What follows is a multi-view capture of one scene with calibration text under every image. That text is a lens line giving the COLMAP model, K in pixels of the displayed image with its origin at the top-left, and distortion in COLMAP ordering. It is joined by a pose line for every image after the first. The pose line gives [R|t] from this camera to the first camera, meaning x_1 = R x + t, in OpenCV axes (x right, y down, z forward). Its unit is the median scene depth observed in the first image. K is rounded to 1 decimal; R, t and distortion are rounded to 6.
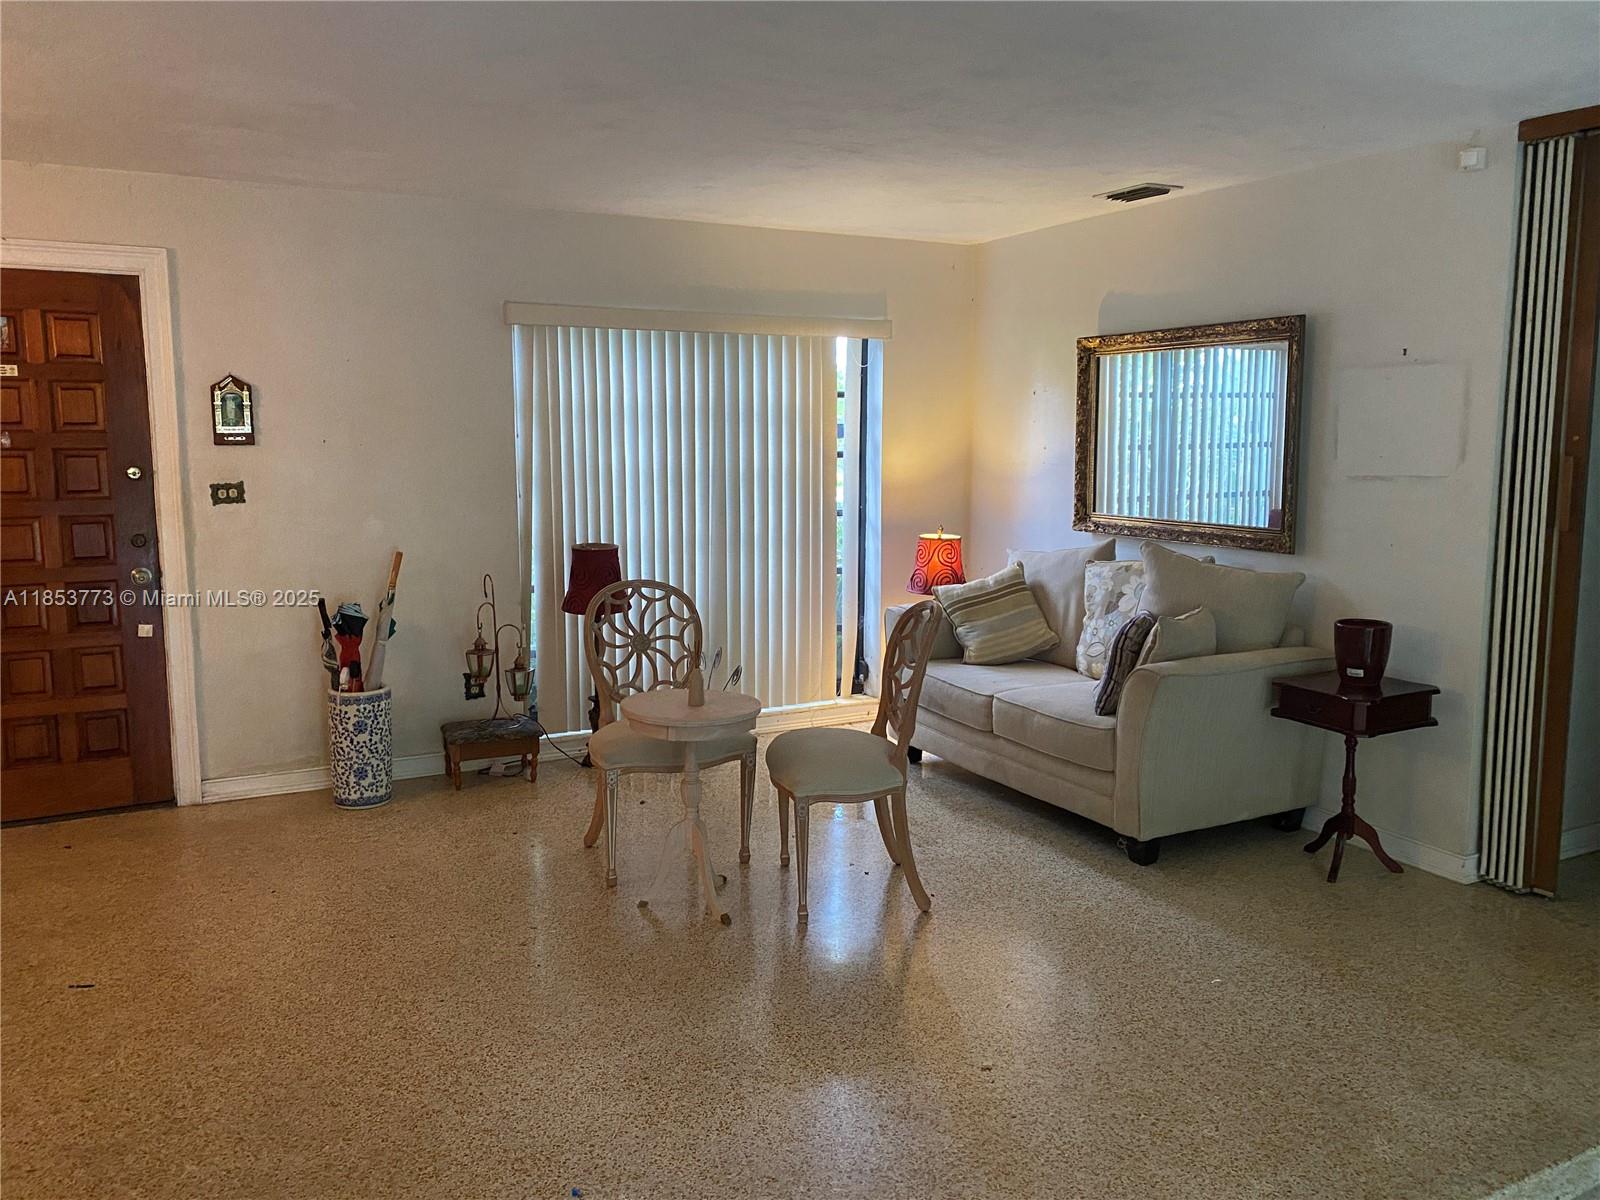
lens RADIAL K [[1226.2, 0, 803.0], [0, 1226.2, 593.8], [0, 0, 1]] dist [0.031511, -0.019855]
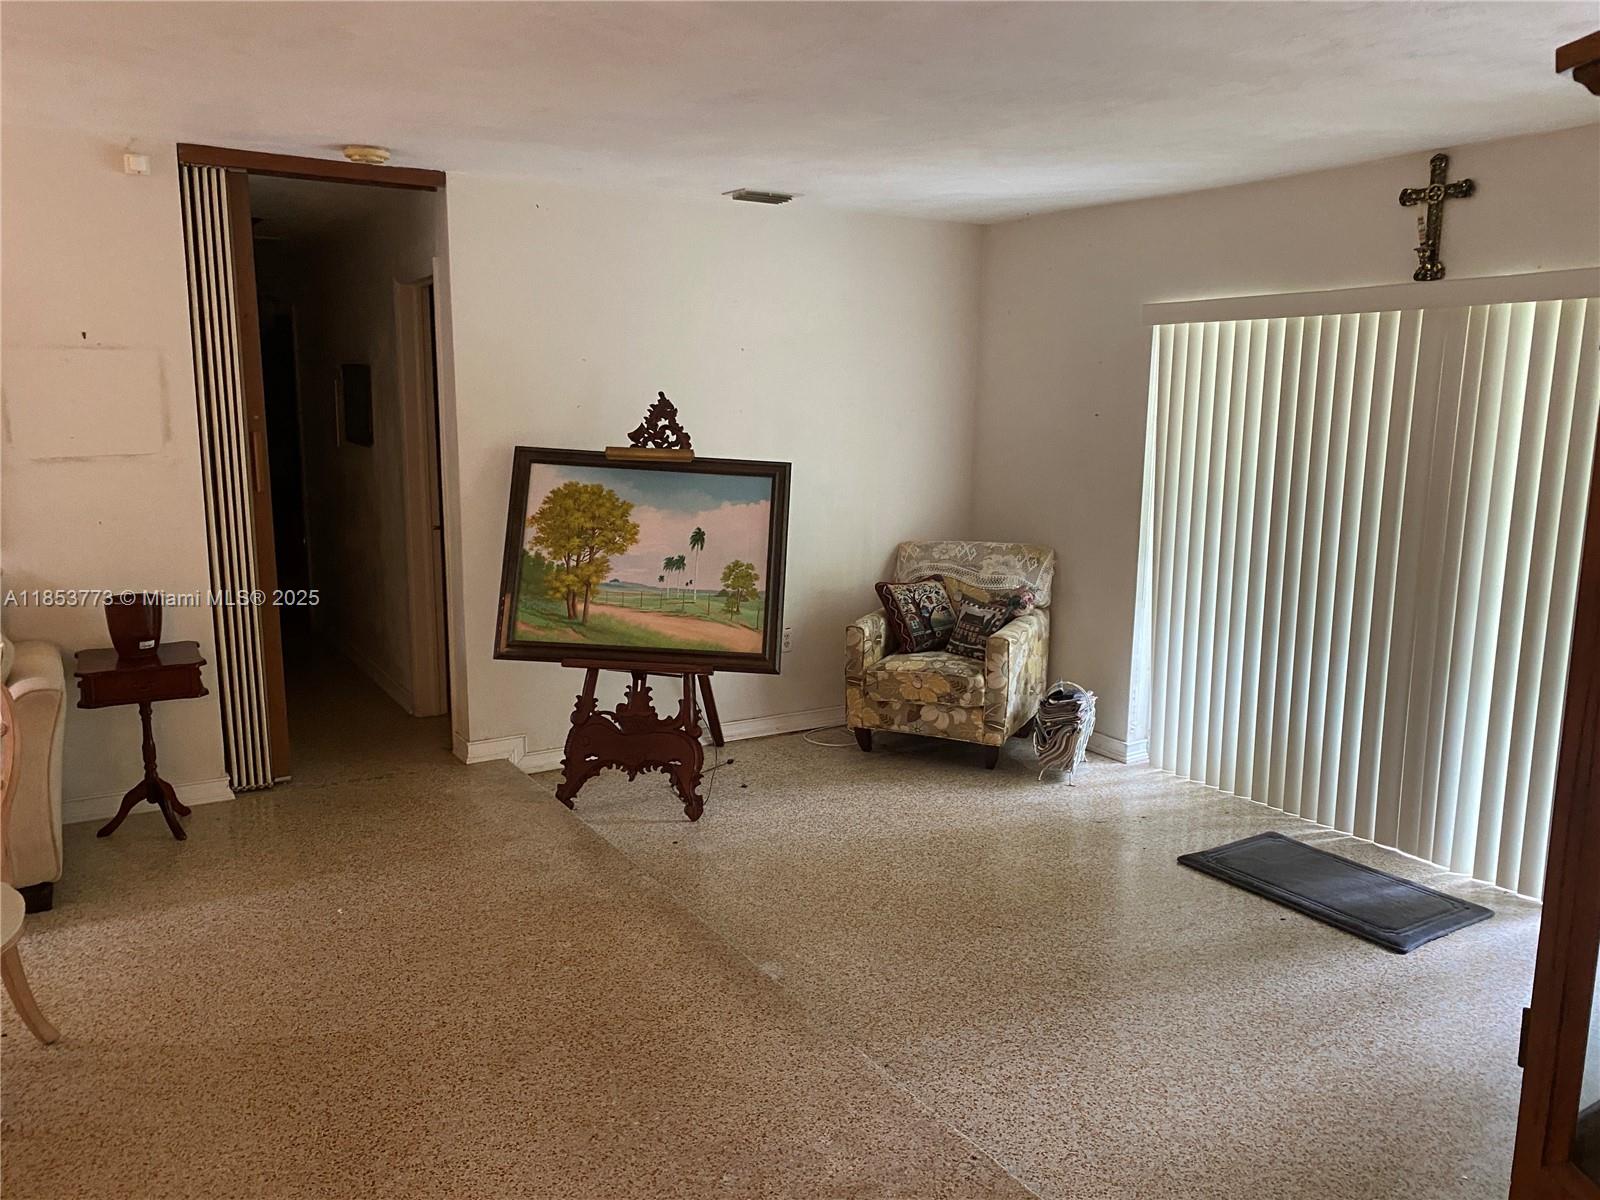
lens RADIAL K [[1226.2, 0, 796.5], [0, 1226.2, 601.7], [0, 0, 1]] dist [0.031511, -0.019855]
pose [[-0.056976, -0.174699, 0.982972, -0.605470], [0.127486, 0.975238, 0.180714, -0.090570], [-0.990202, 0.135612, -0.033294, 0.478380]]
